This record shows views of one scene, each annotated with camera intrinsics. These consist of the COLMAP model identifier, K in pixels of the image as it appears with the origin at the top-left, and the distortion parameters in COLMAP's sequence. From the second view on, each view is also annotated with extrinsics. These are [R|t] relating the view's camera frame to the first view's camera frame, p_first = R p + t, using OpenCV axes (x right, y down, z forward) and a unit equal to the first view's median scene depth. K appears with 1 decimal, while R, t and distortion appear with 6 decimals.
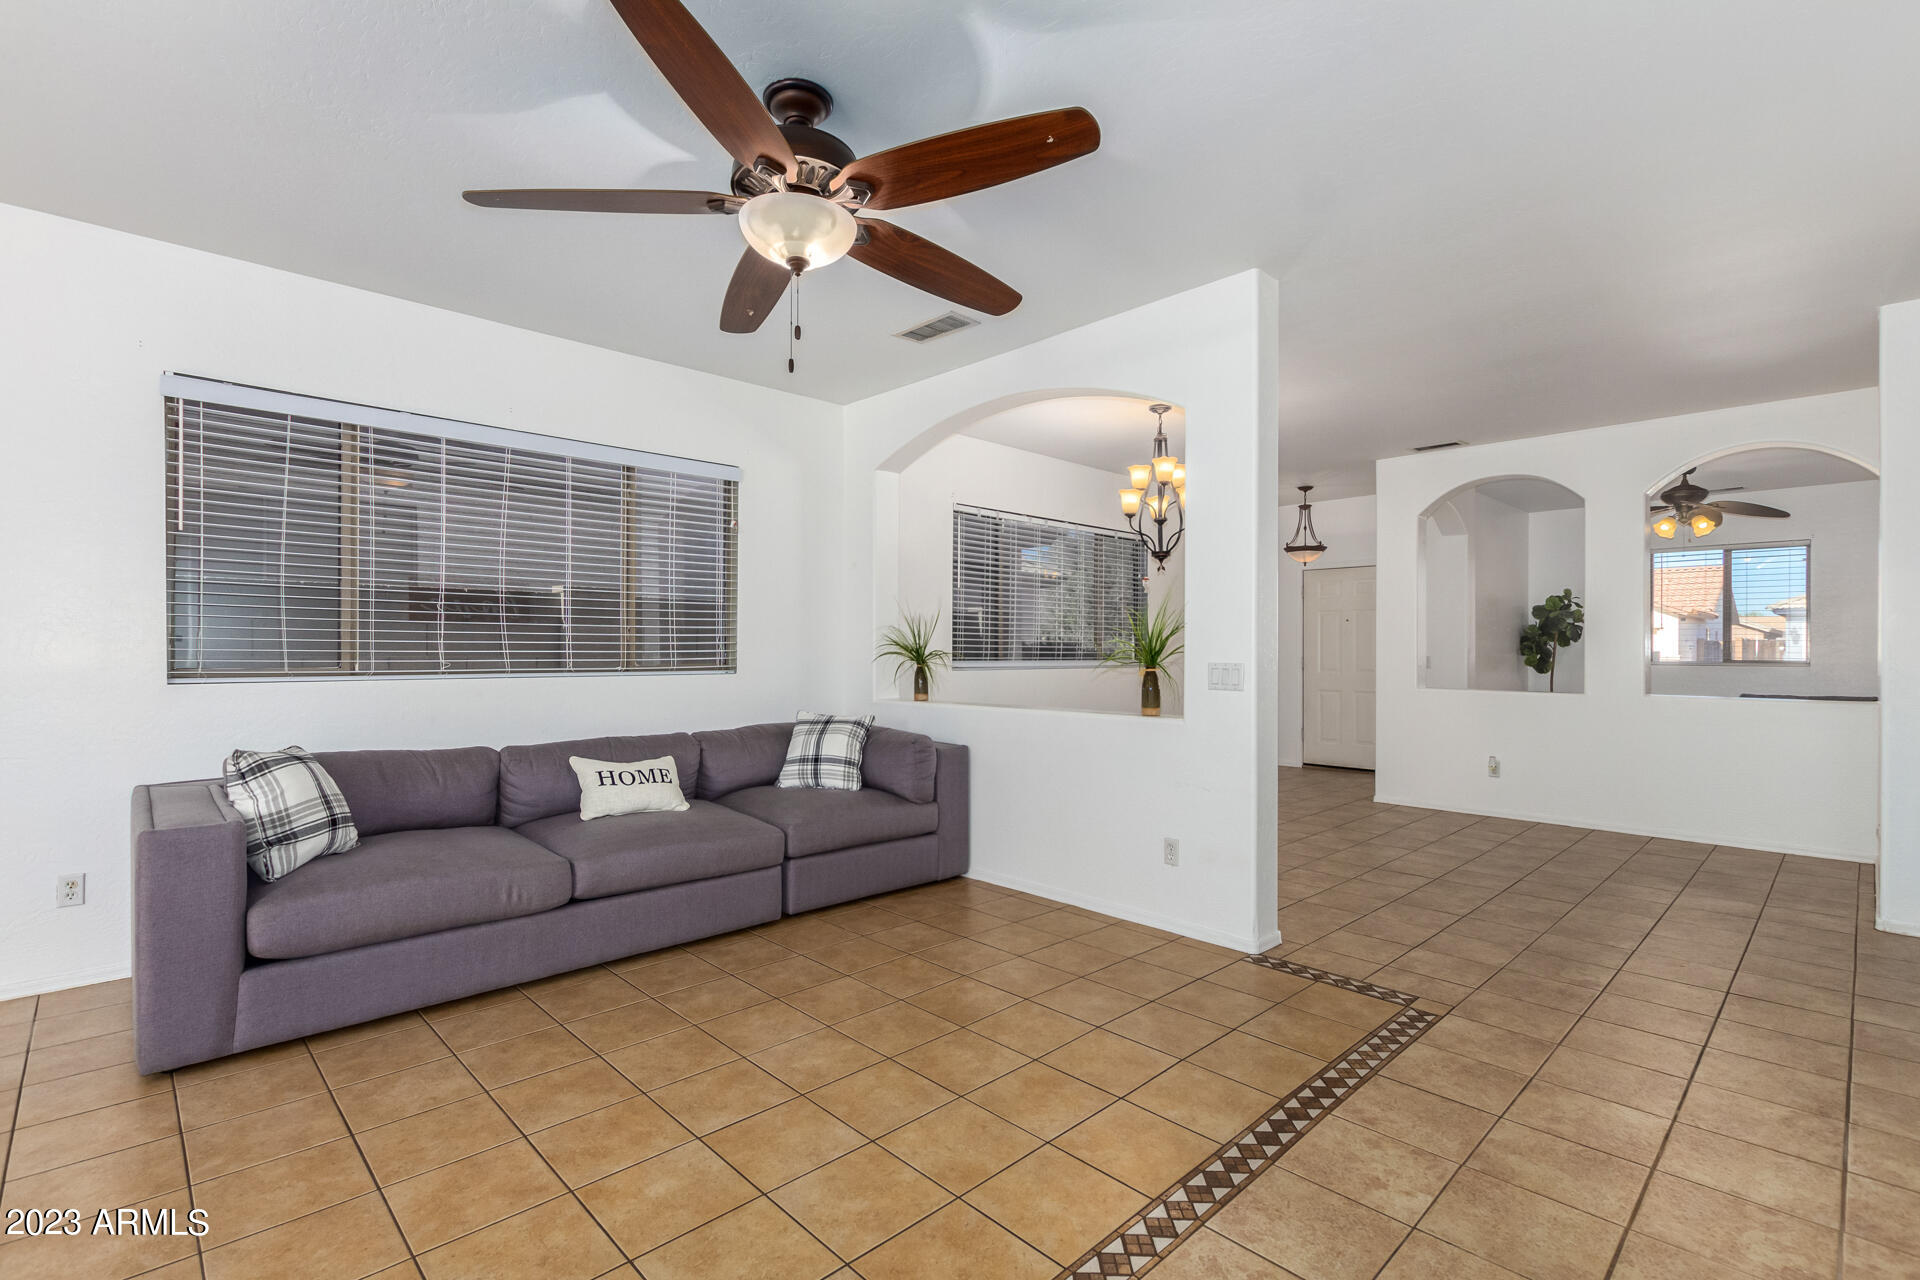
lens RADIAL K [[874.9, 0, 959.1], [0, 874.9, 651.9], [0, 0, 1]] dist [0.004034, 0.000166]
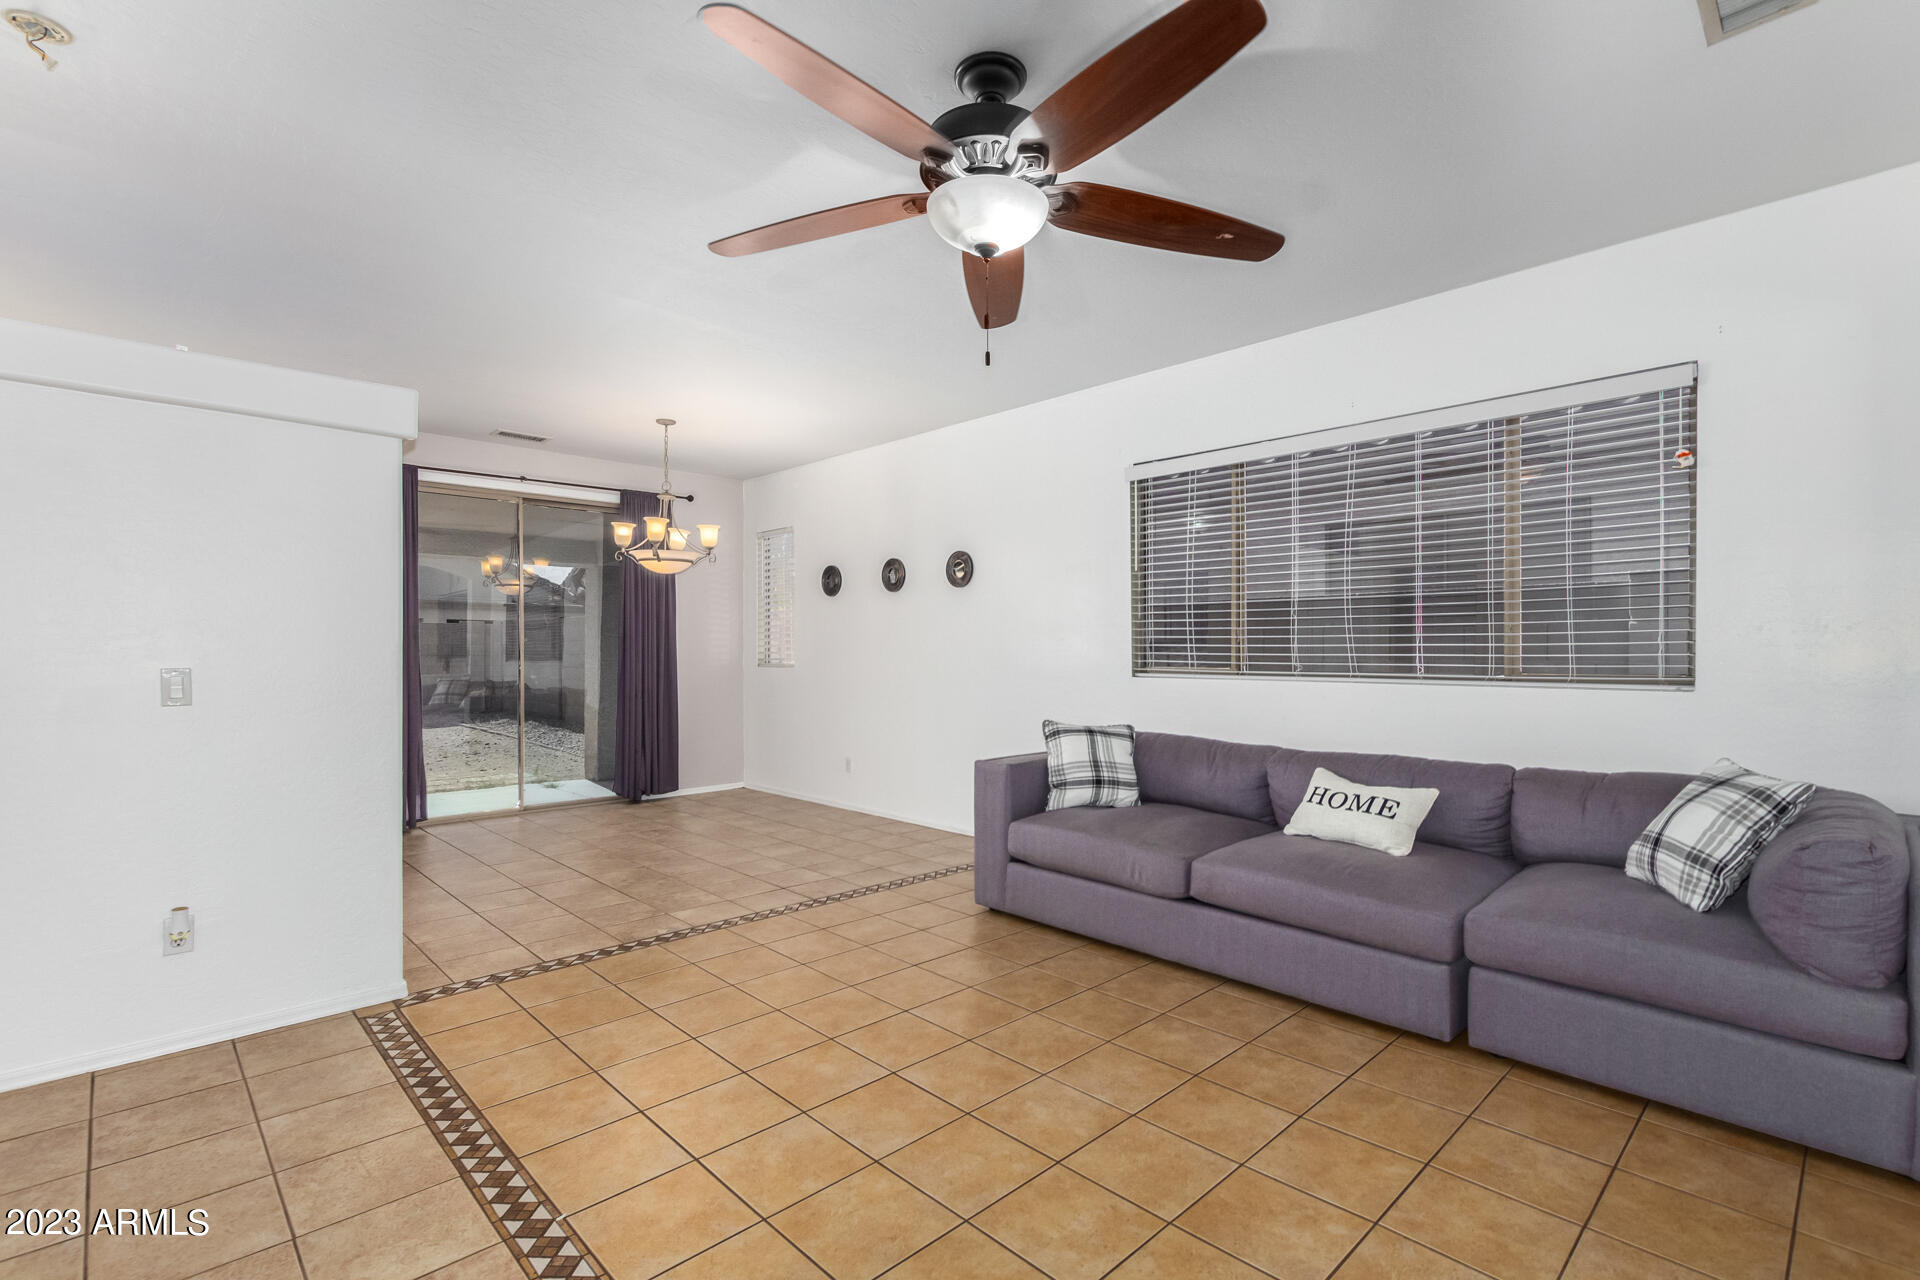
lens RADIAL K [[874.9, 0, 959.1], [0, 874.9, 651.9], [0, 0, 1]] dist [0.004034, 0.000166]
pose [[-0.003829, -0.001363, -0.999992, 0.590354], [-0.001705, 0.999998, -0.001356, -0.002182], [0.999991, 0.001700, -0.003832, 0.742808]]
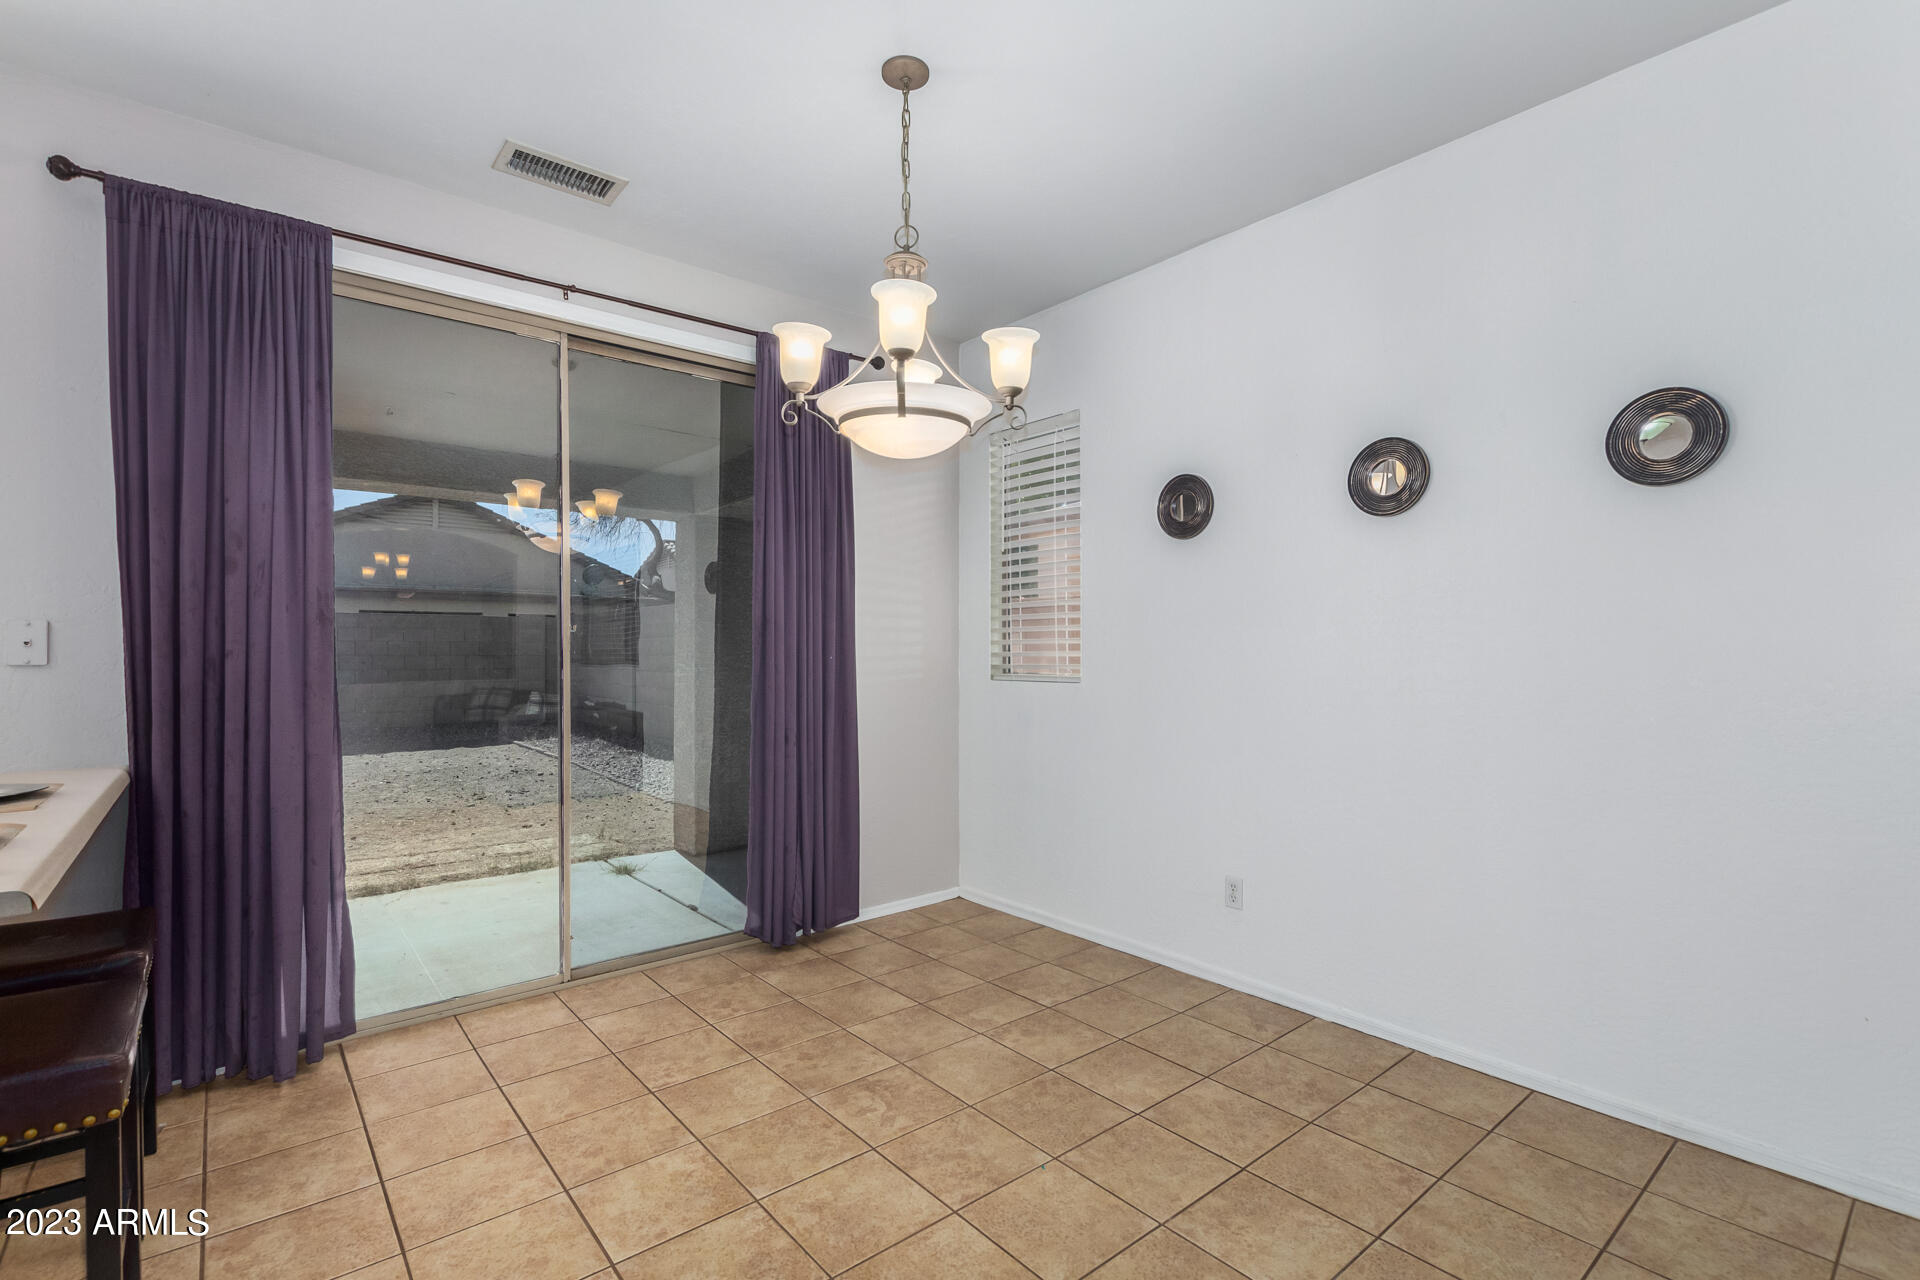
lens RADIAL K [[874.9, 0, 959.1], [0, 874.9, 651.9], [0, 0, 1]] dist [0.004034, 0.000166]
pose [[-0.073415, -0.003704, -0.997295, 0.528878], [-0.003689, 0.999987, -0.003442, -0.002162], [0.997295, 0.003426, -0.073428, 0.713799]]
